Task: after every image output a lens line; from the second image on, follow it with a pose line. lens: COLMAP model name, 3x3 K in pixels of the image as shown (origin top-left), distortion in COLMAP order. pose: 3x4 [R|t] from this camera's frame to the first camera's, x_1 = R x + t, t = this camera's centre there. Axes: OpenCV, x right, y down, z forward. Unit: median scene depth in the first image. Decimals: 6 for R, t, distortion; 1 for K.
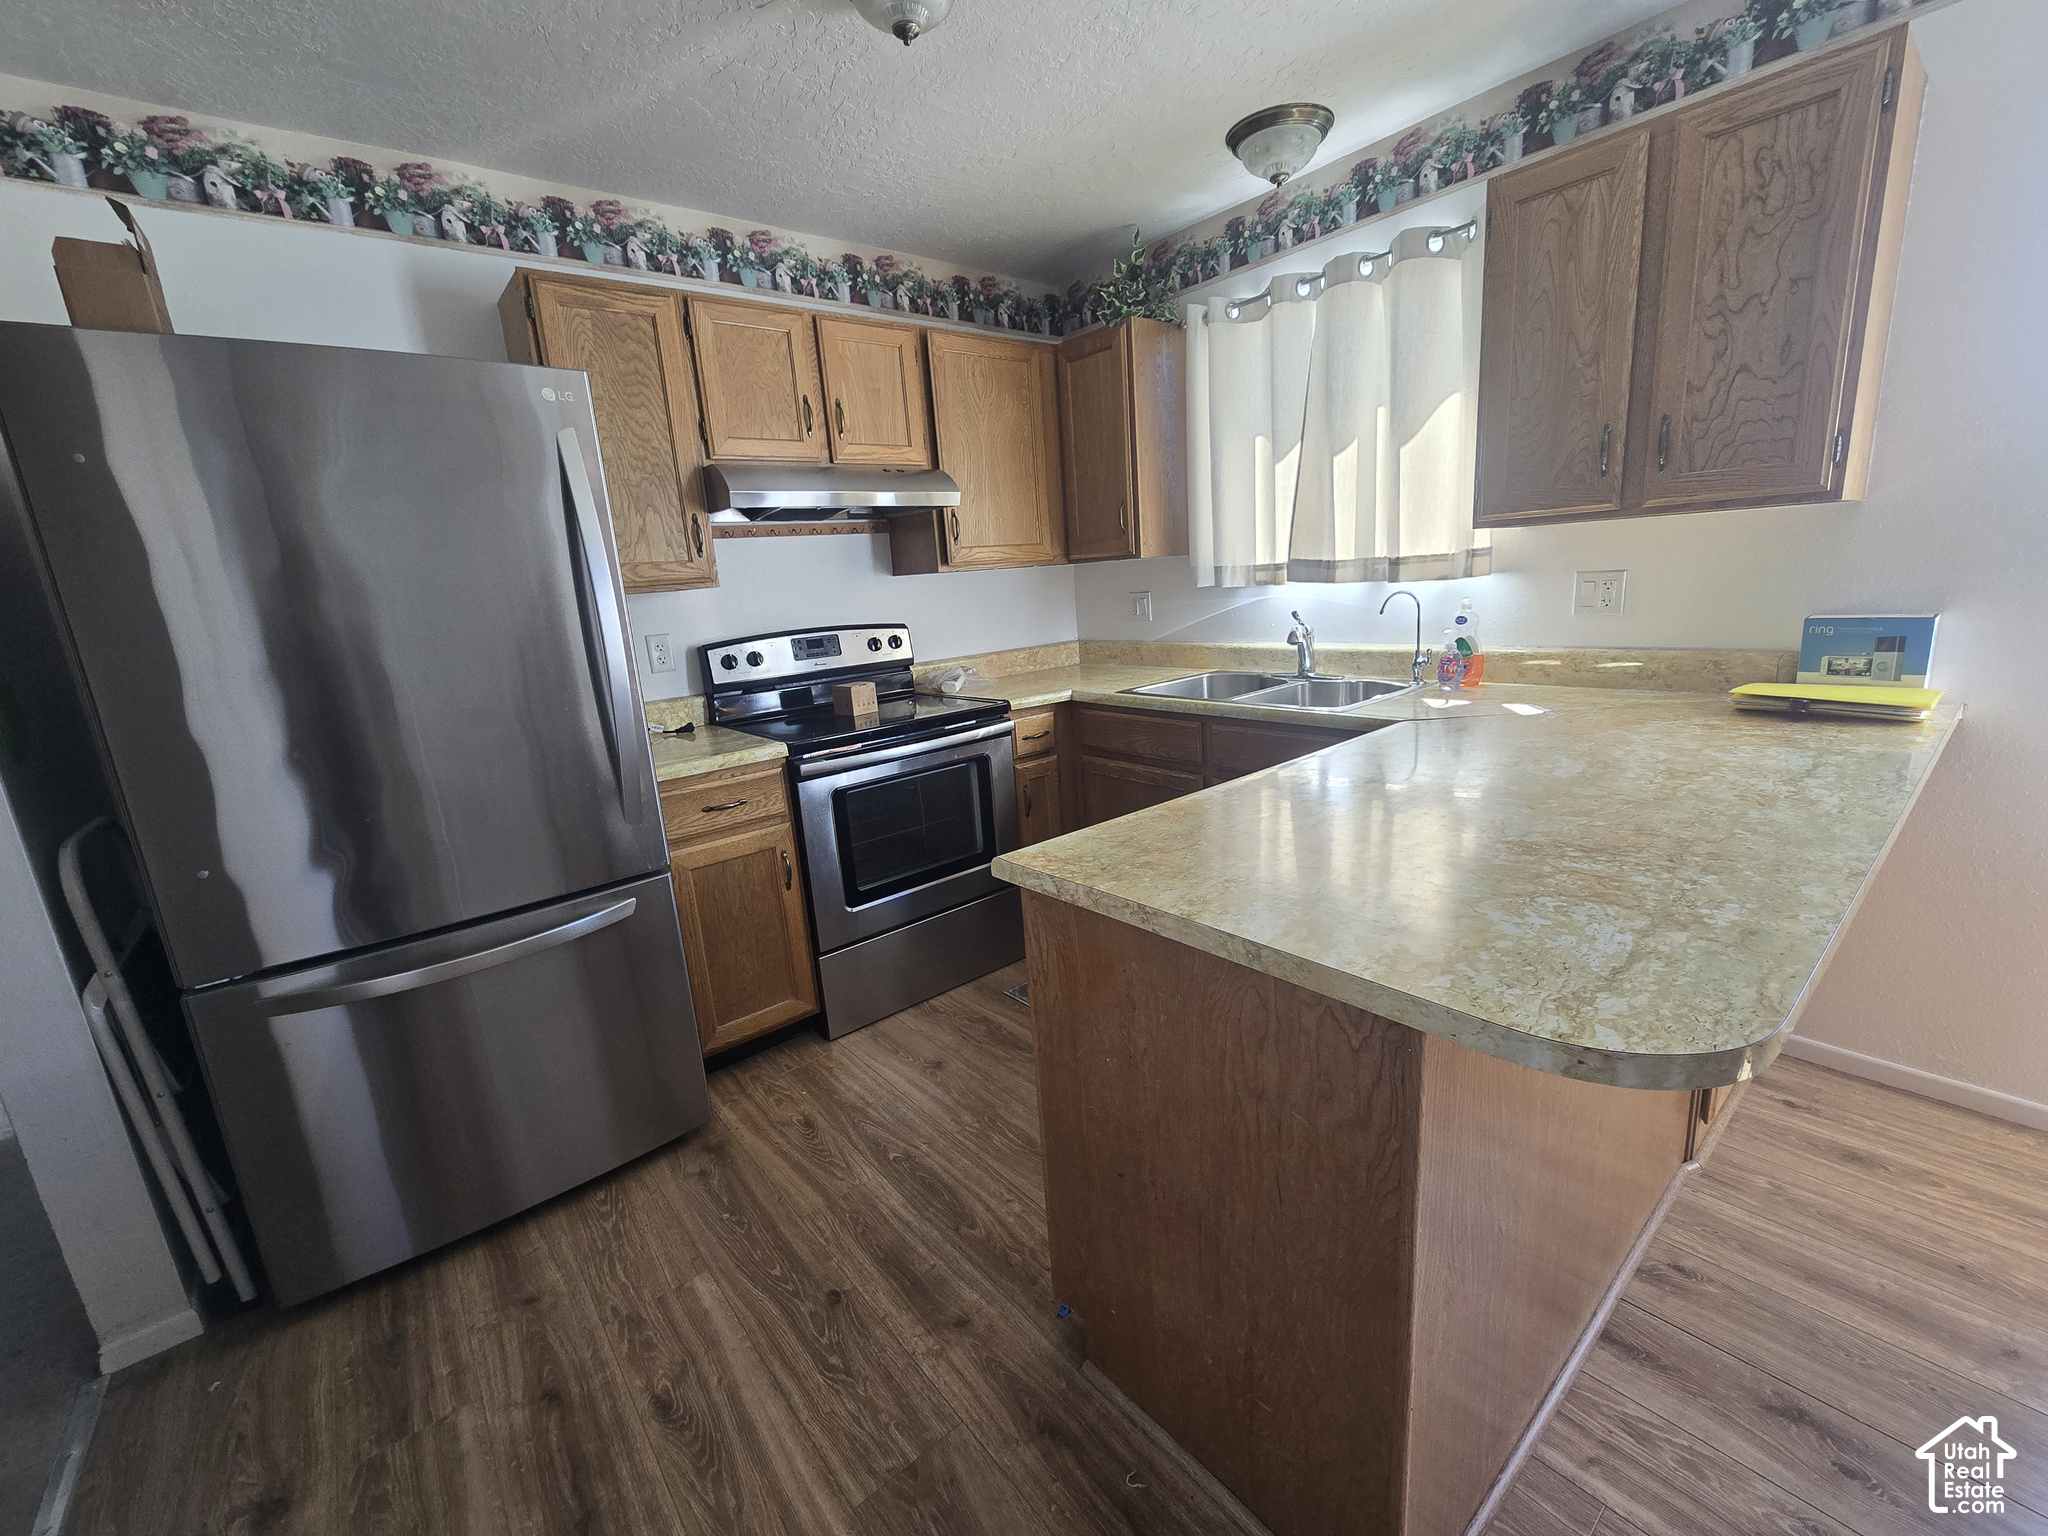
lens RADIAL K [[847.0, 0, 1024.0], [0, 847.0, 768.0], [0, 0, 1]] dist [-0.007015, 0.000965]
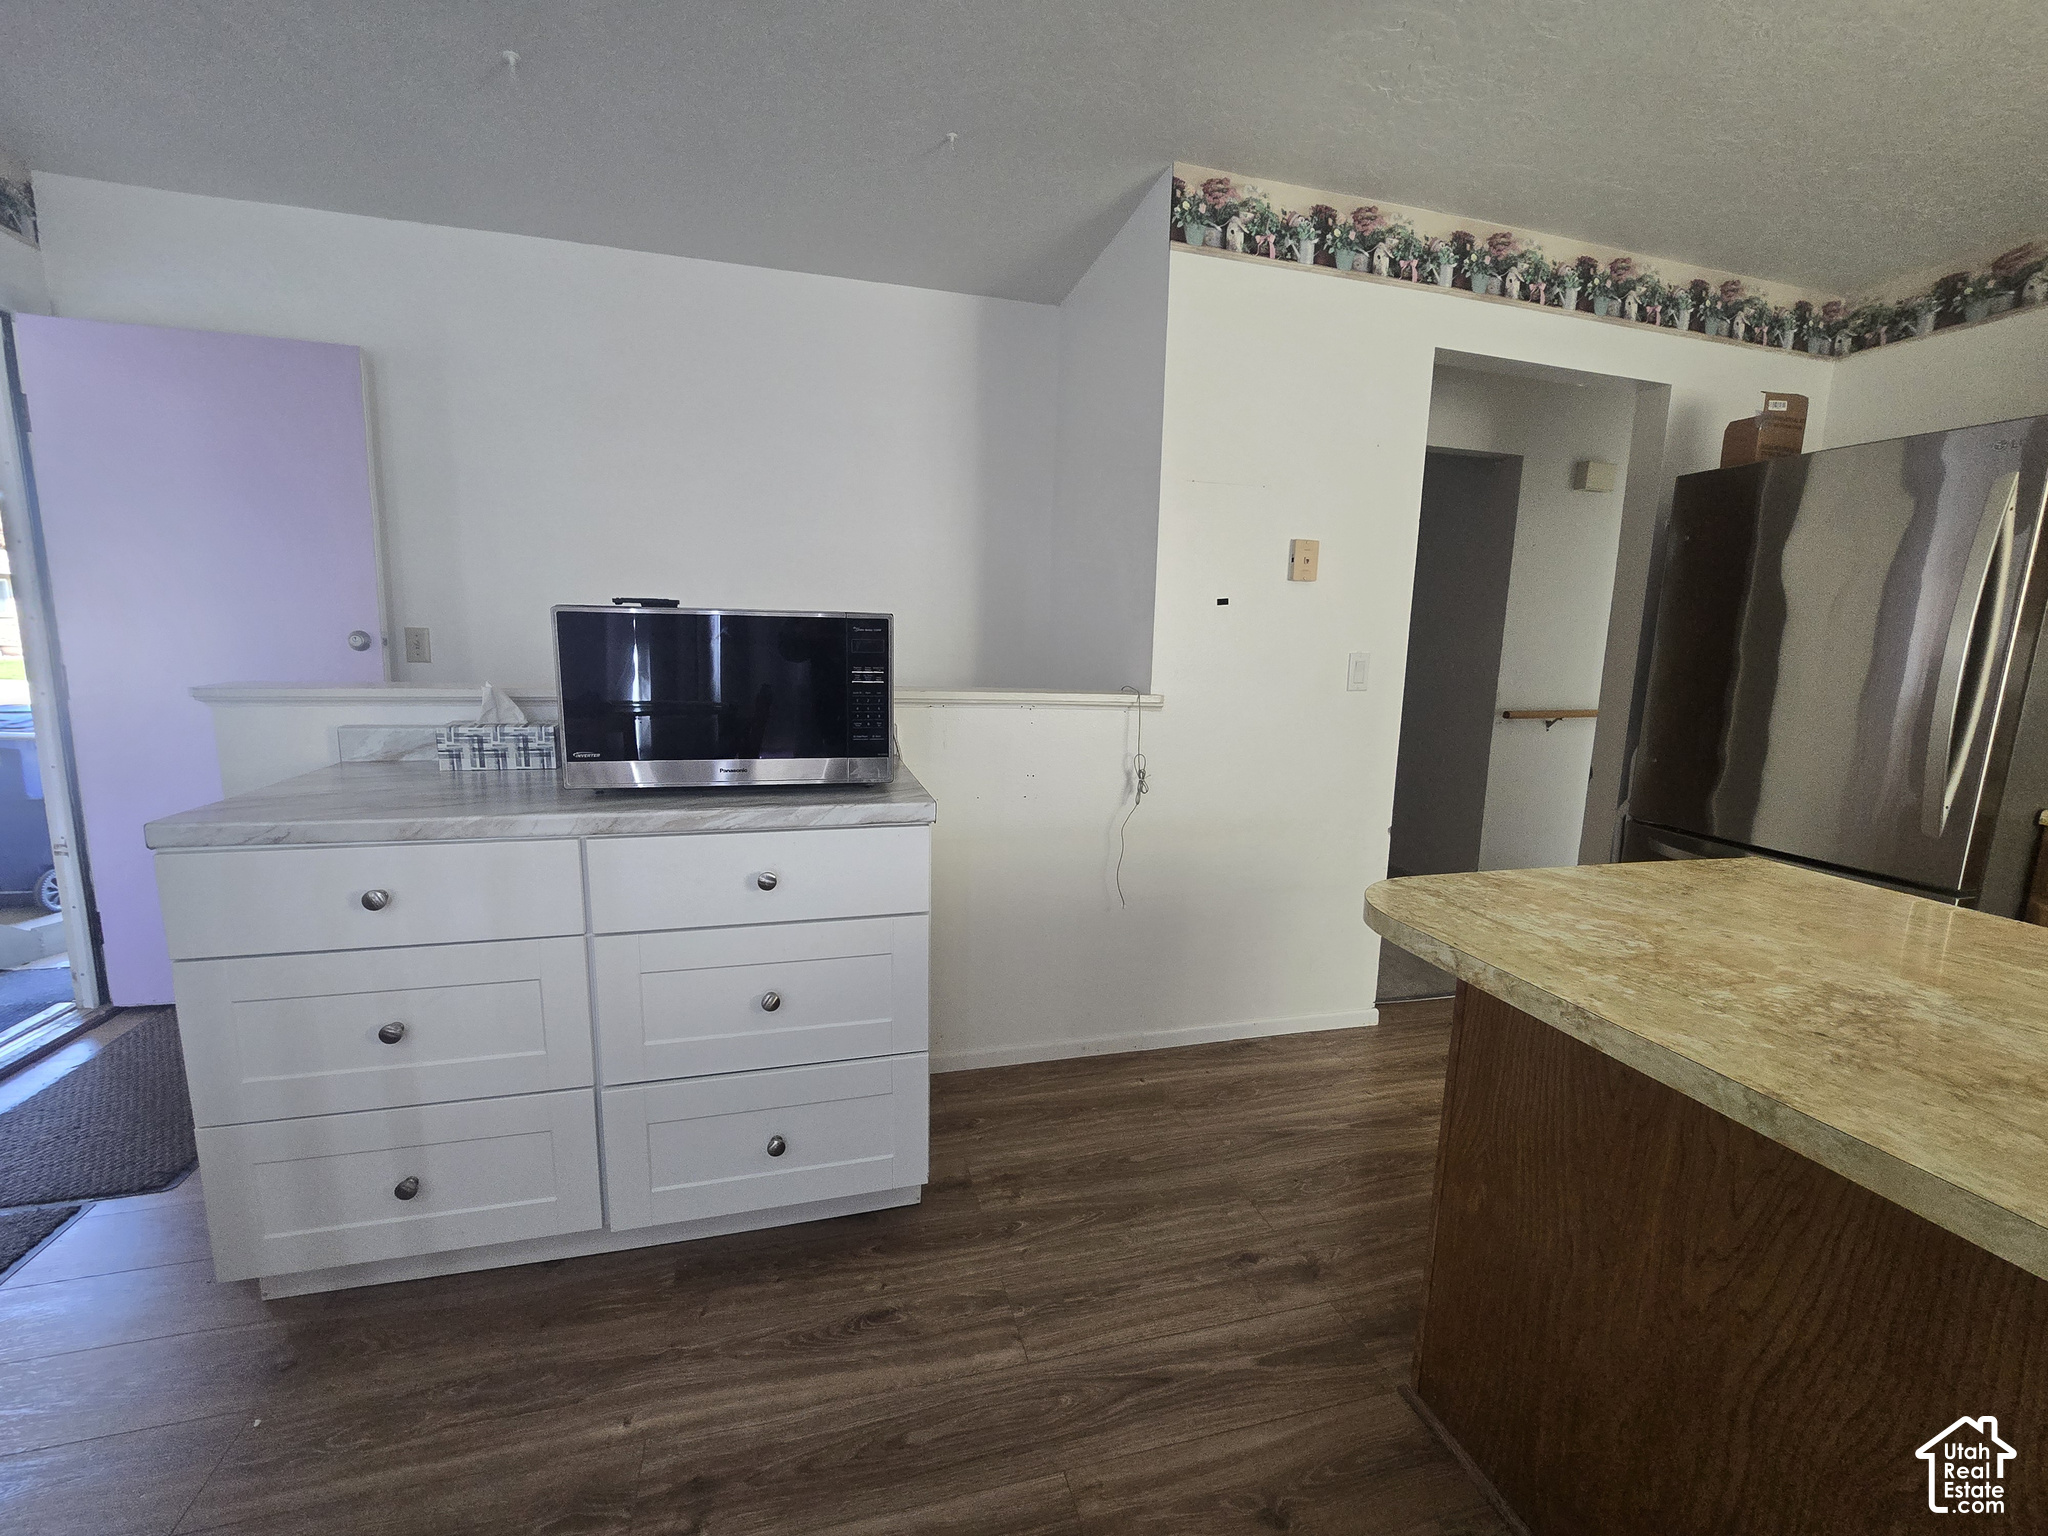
lens RADIAL K [[841.8, 0, 1022.2], [0, 841.8, 769.6], [0, 0, 1]] dist [-0.001964, -0.001225]
pose [[-0.413686, 0.202195, -0.887683, 0.814995], [-0.200736, 0.930774, 0.305558, -0.092334], [0.888014, 0.304595, -0.344460, 0.278033]]
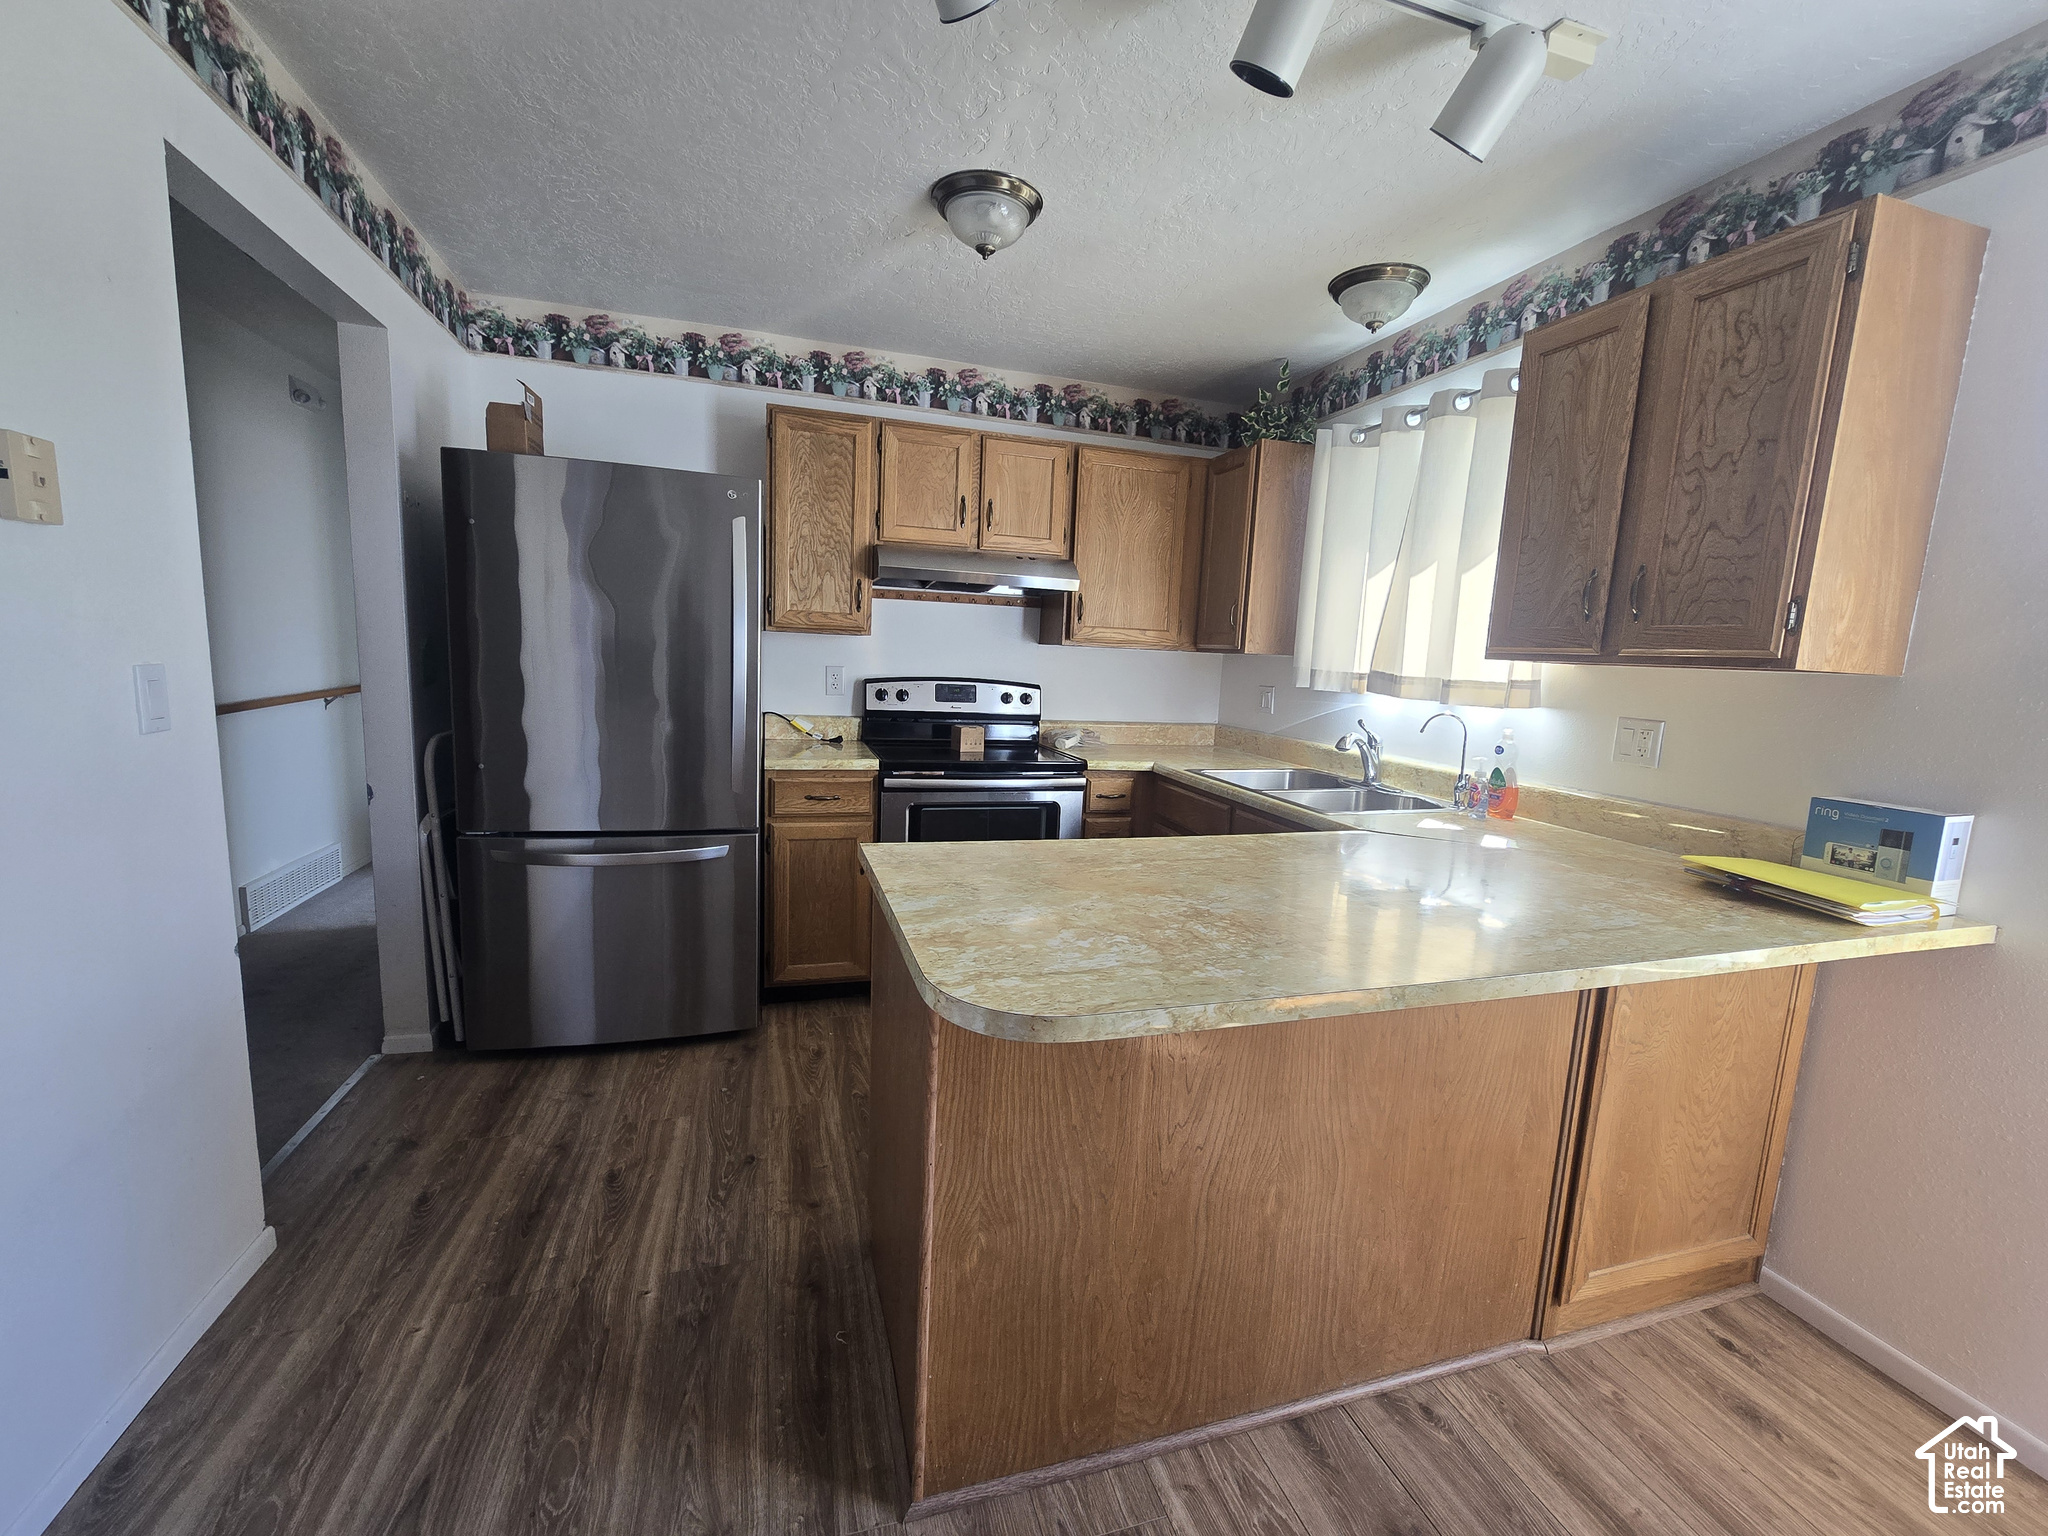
lens RADIAL K [[841.8, 0, 1022.2], [0, 841.8, 769.6], [0, 0, 1]] dist [-0.001964, -0.001225]
pose [[0.915717, 0.166779, -0.365579, 0.407083], [-0.195247, 0.979852, -0.042049, -0.003405], [0.351200, 0.109883, 0.929830, -0.112234]]
